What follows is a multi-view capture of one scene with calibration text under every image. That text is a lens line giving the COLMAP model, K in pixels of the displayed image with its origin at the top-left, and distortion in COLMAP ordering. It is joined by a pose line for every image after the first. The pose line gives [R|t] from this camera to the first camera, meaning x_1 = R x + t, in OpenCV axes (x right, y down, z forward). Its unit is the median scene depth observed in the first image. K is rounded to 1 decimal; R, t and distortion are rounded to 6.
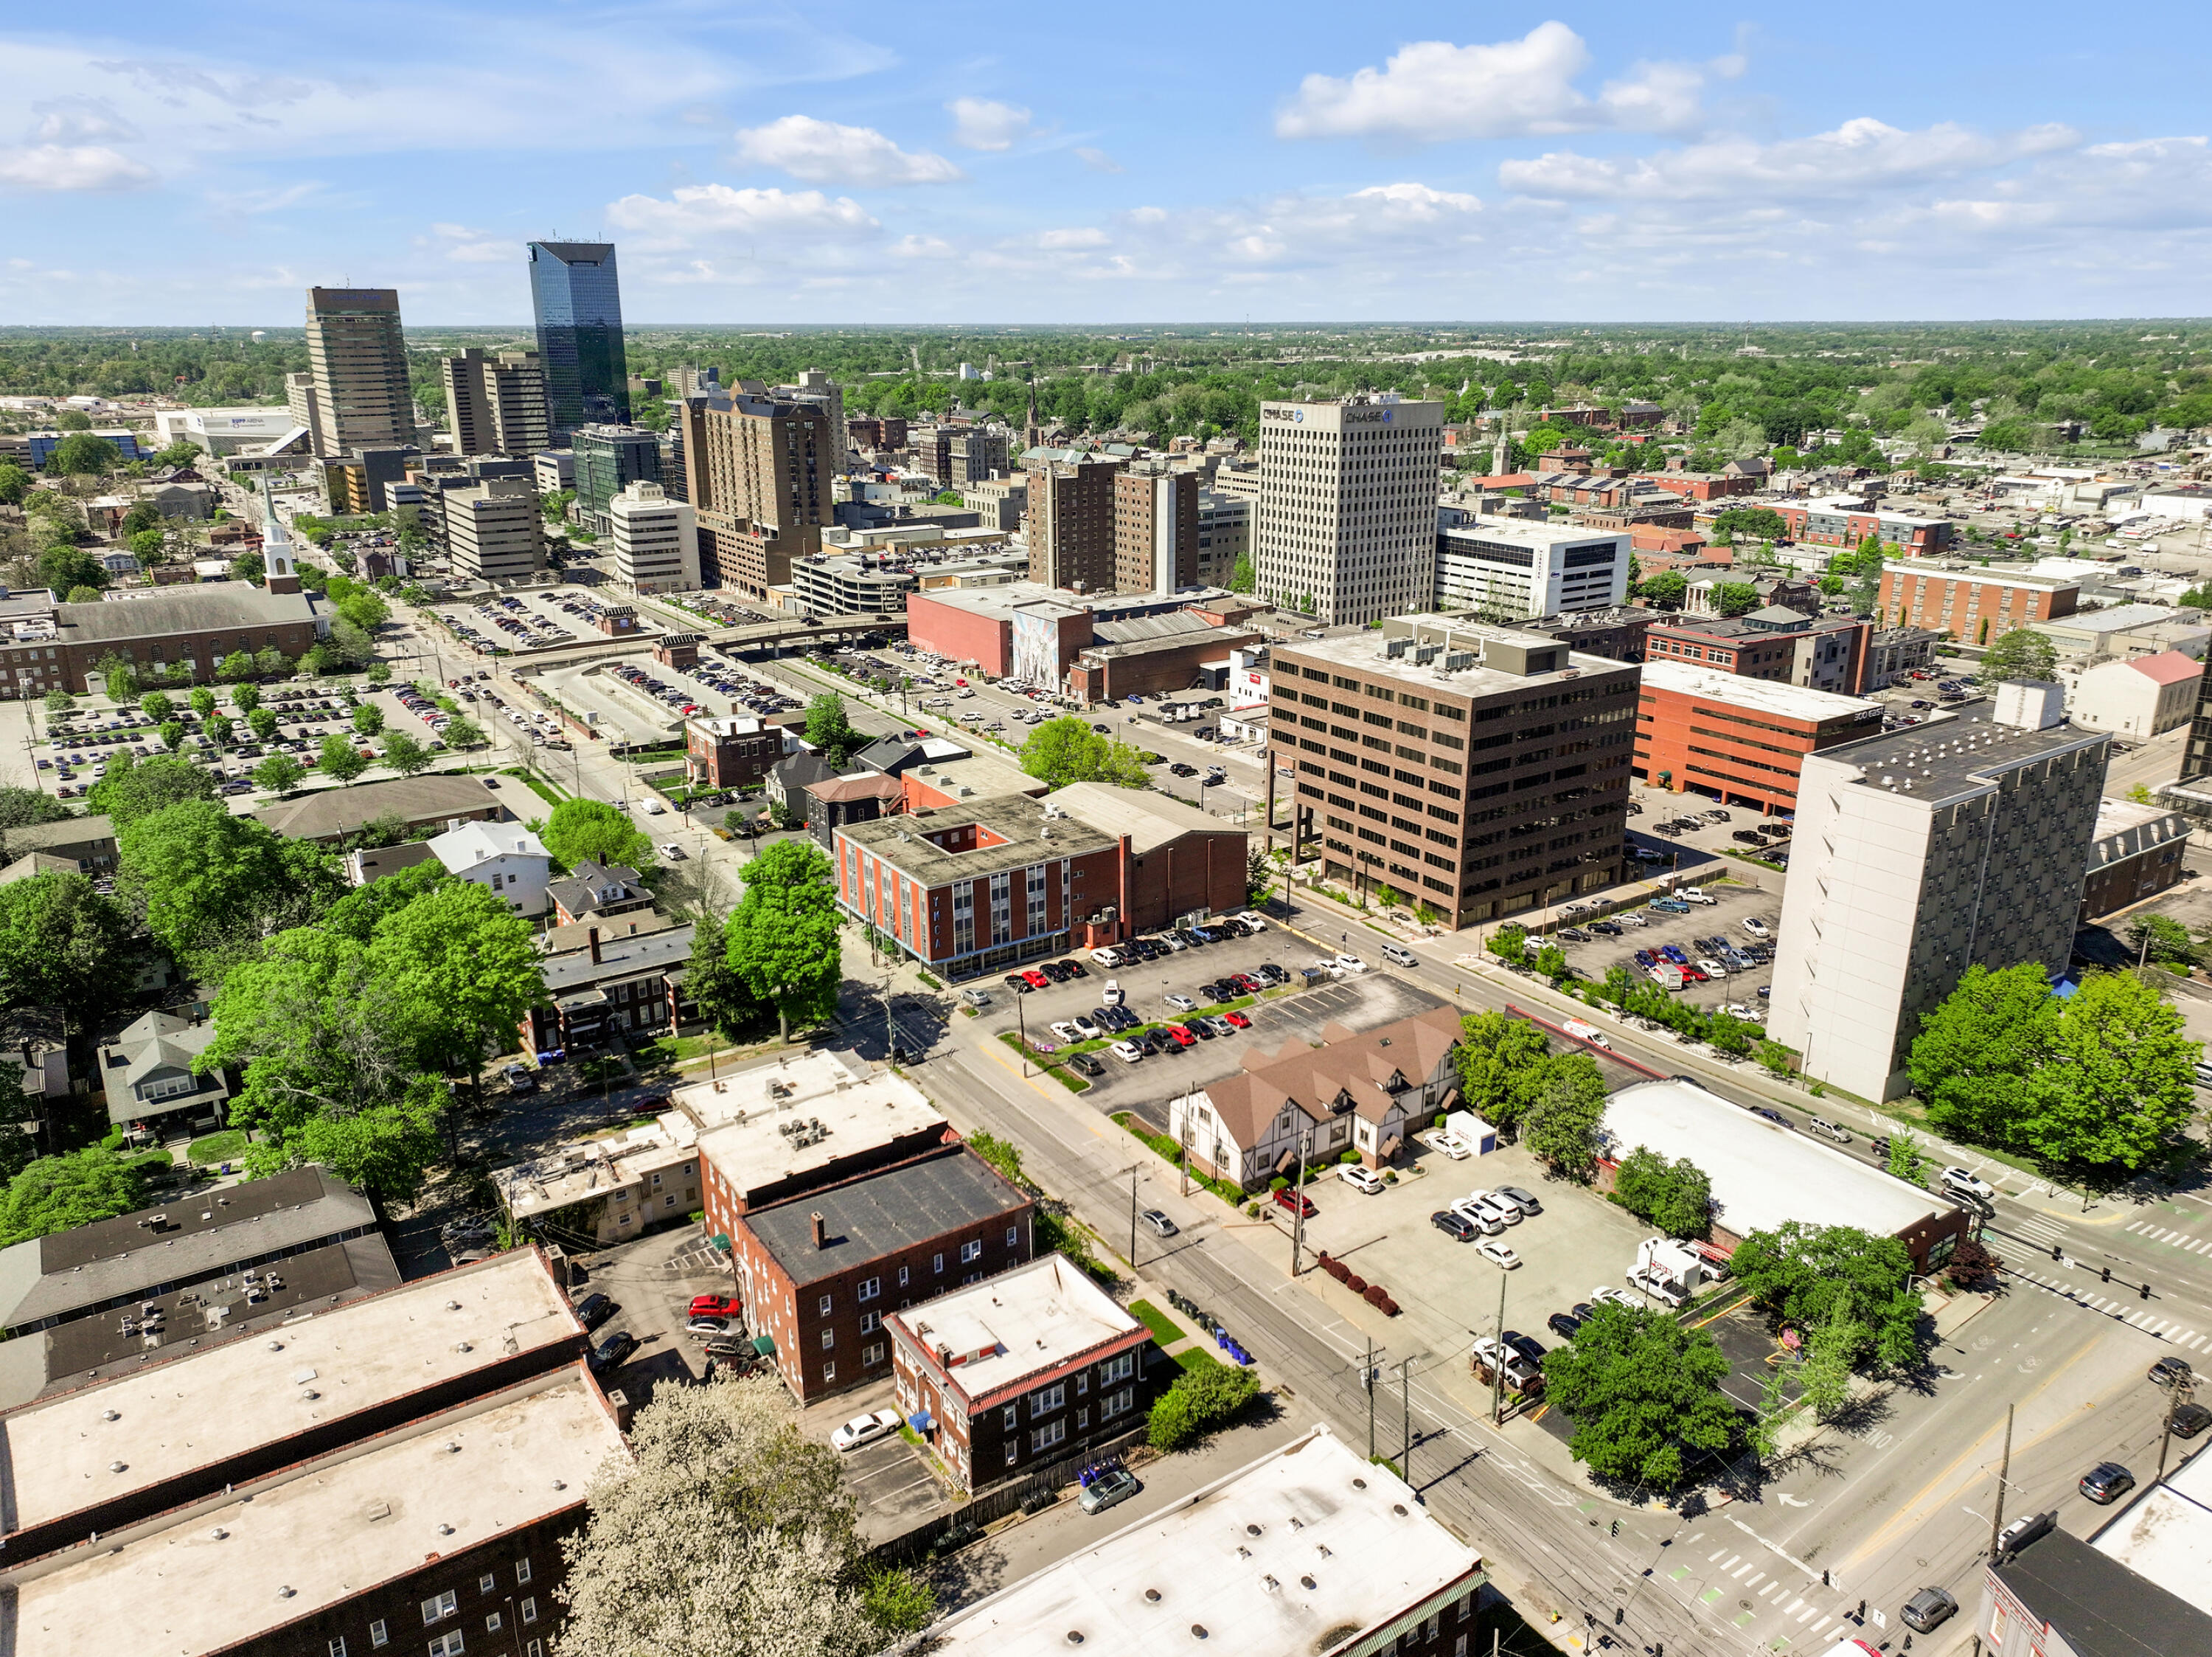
lens RADIAL K [[1523.7, 0, 1106.0], [0, 1523.7, 828.5], [0, 0, 1]] dist [0.000973, 0.006883]
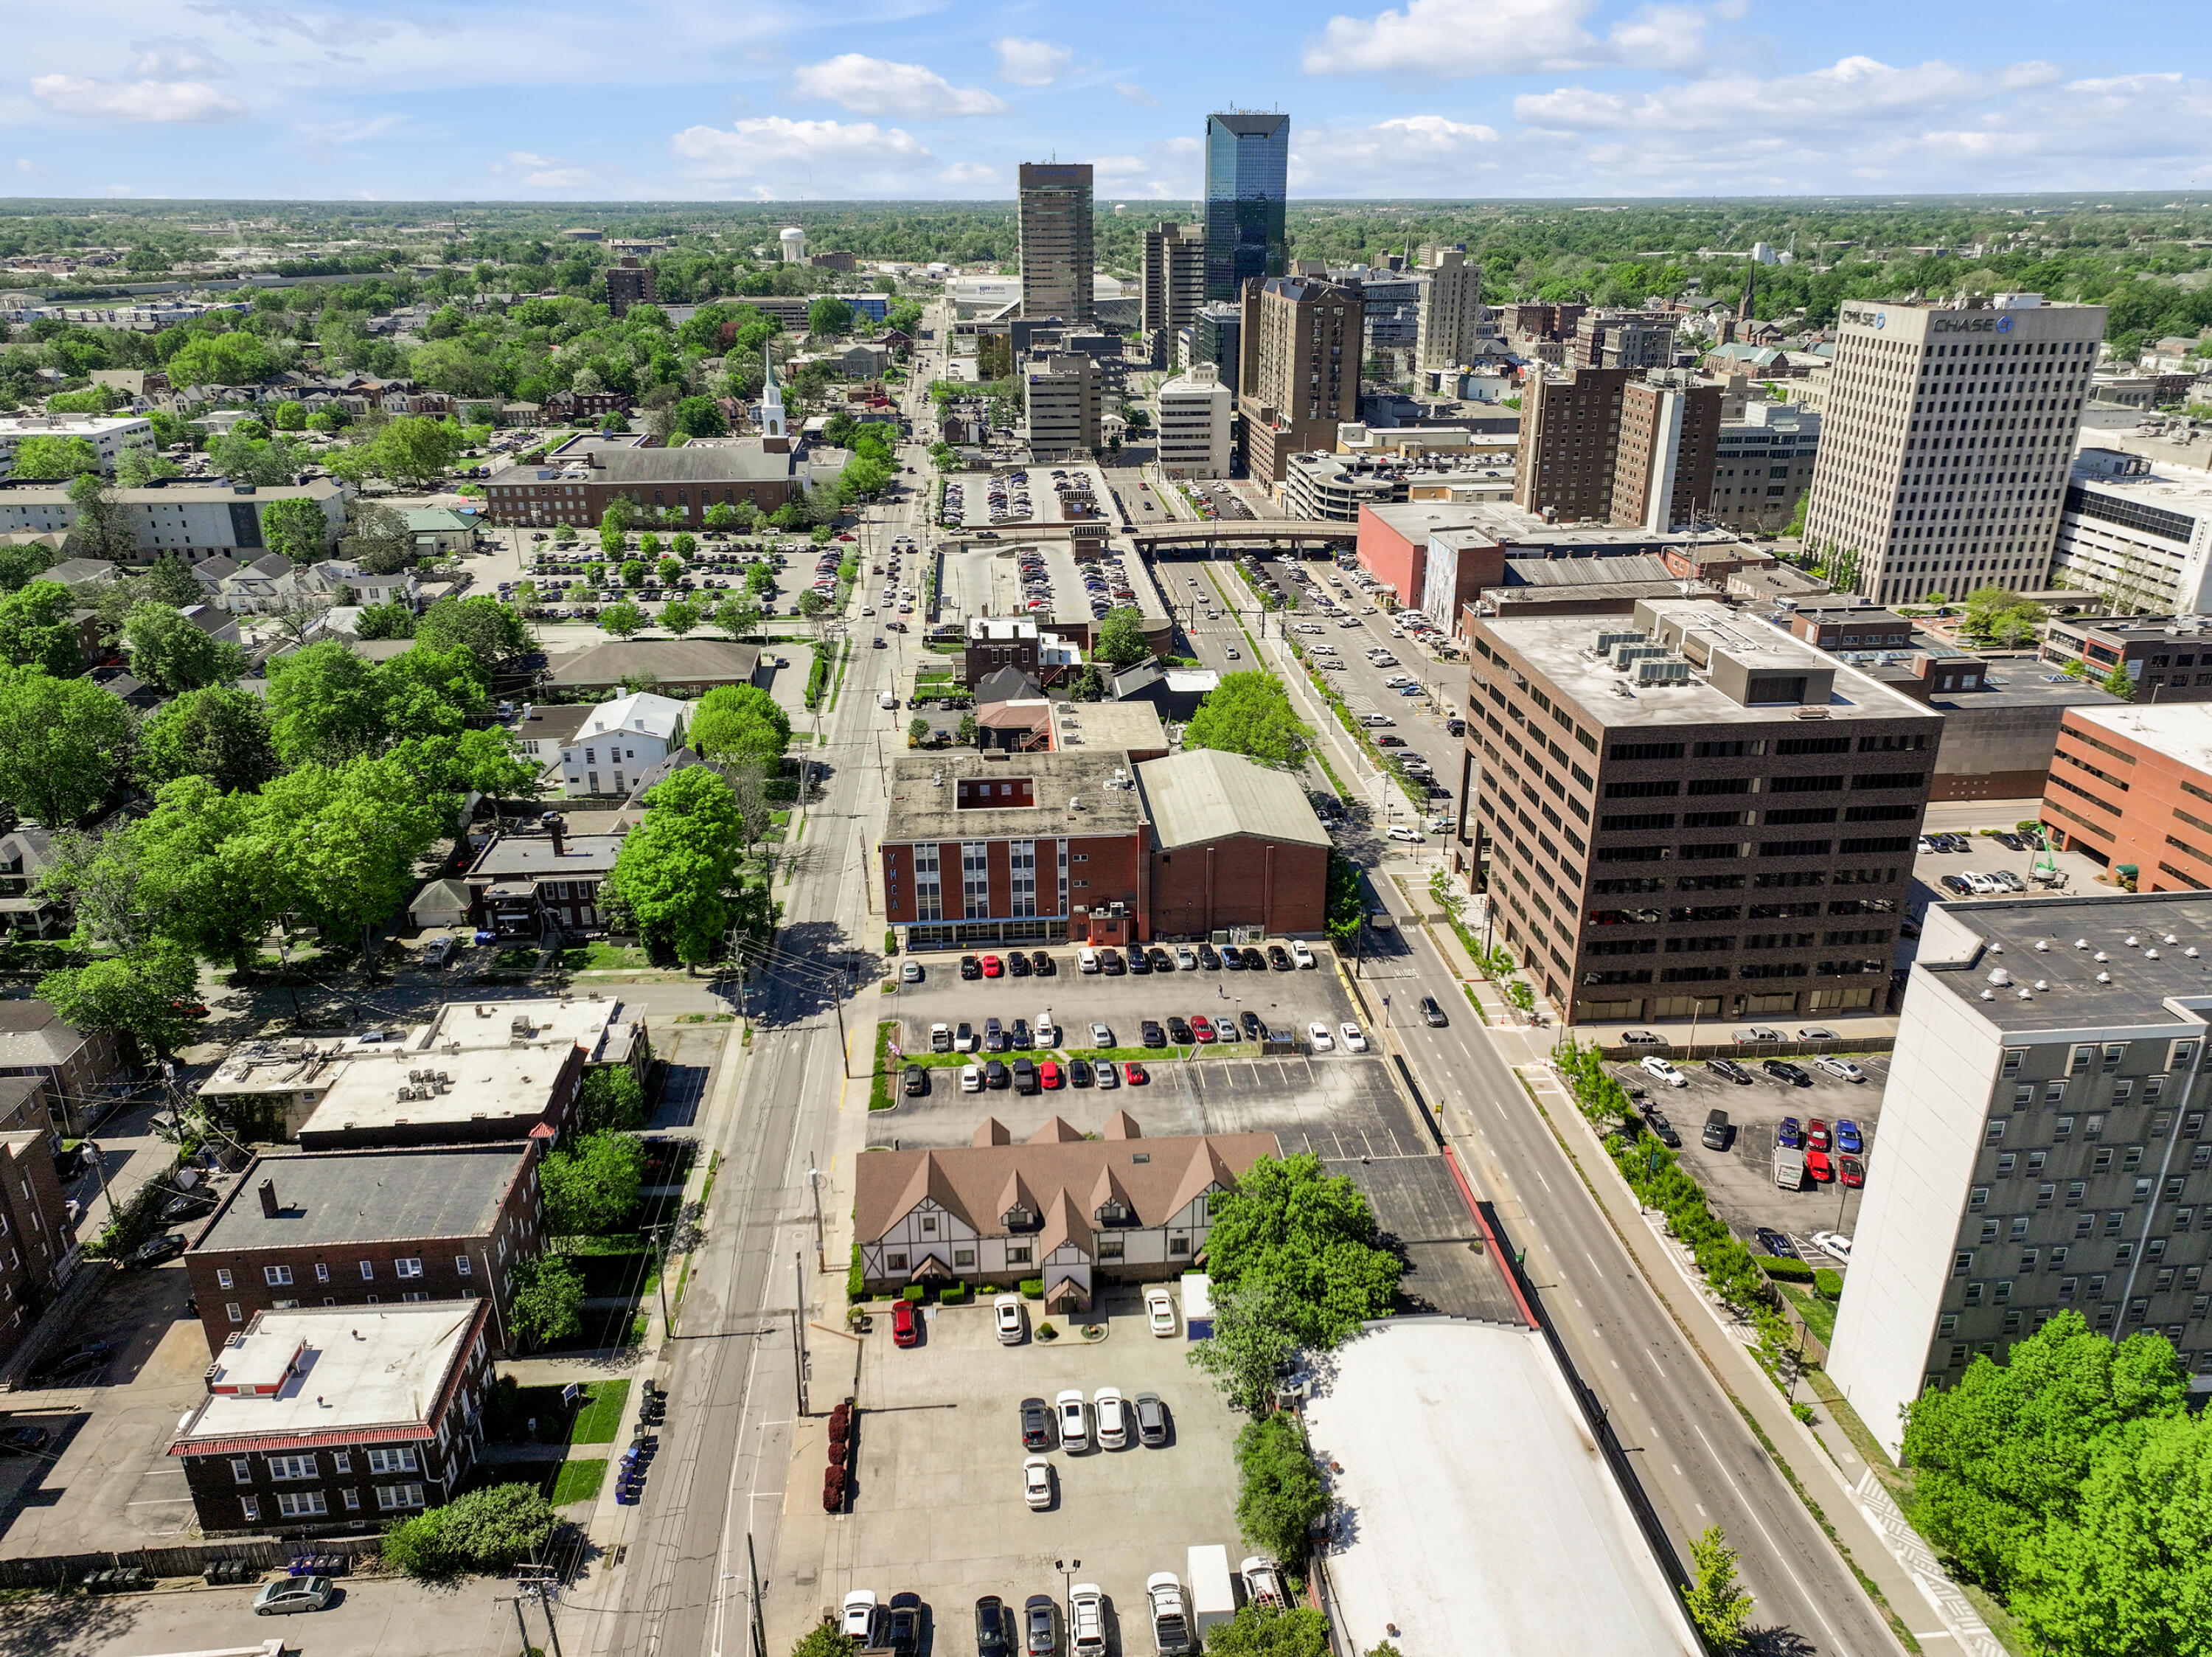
lens RADIAL K [[1523.7, 0, 1106.0], [0, 1523.7, 828.5], [0, 0, 1]] dist [0.000973, 0.006883]
pose [[0.875395, 0.185717, -0.446310, 0.266090], [-0.152727, 0.982221, 0.109160, -0.058501], [0.458648, -0.027394, 0.888195, 0.170467]]
